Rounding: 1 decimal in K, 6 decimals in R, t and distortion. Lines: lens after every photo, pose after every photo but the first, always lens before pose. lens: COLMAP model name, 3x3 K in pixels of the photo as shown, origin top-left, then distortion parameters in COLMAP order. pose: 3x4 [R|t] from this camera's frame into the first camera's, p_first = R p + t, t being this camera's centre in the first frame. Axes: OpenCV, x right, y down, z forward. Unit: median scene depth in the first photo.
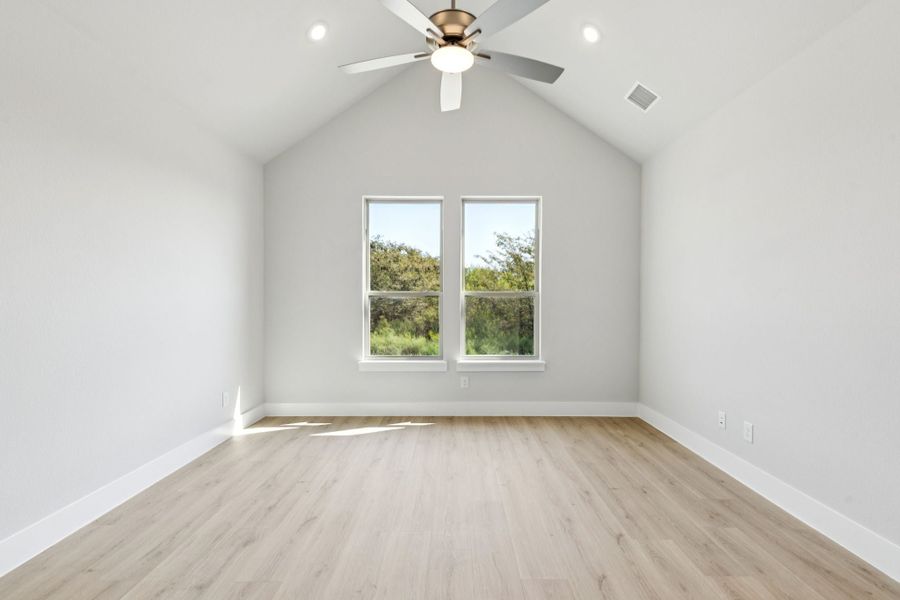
lens RADIAL K [[413.8, 0, 455.2], [0, 413.8, 308.3], [0, 0, 1]] dist [0.009556, -0.000487]
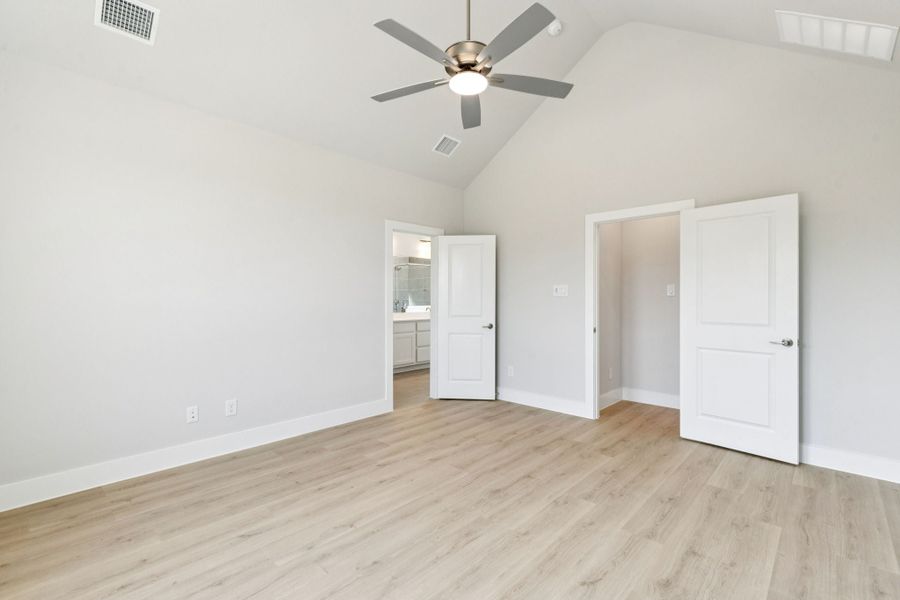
lens RADIAL K [[406.8, 0, 452.2], [0, 406.8, 299.6], [0, 0, 1]] dist [0.011136, -0.000417]
pose [[-0.728053, -0.004161, 0.685508, -0.399029], [0.011709, 0.999760, 0.018505, -0.019702], [-0.685421, 0.021499, -0.727830, 1.003822]]
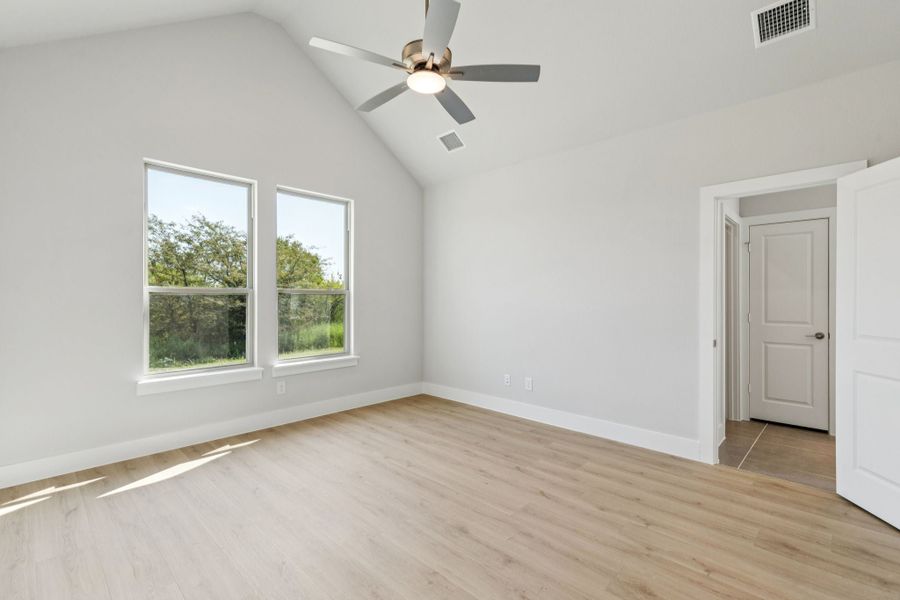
lens RADIAL K [[406.8, 0, 452.2], [0, 406.8, 299.6], [0, 0, 1]] dist [0.011136, -0.000417]
pose [[0.695424, -0.002056, 0.718596, -0.405613], [0.012728, 0.999874, -0.009457, -0.003347], [-0.718487, 0.015723, 0.695363, 0.109579]]
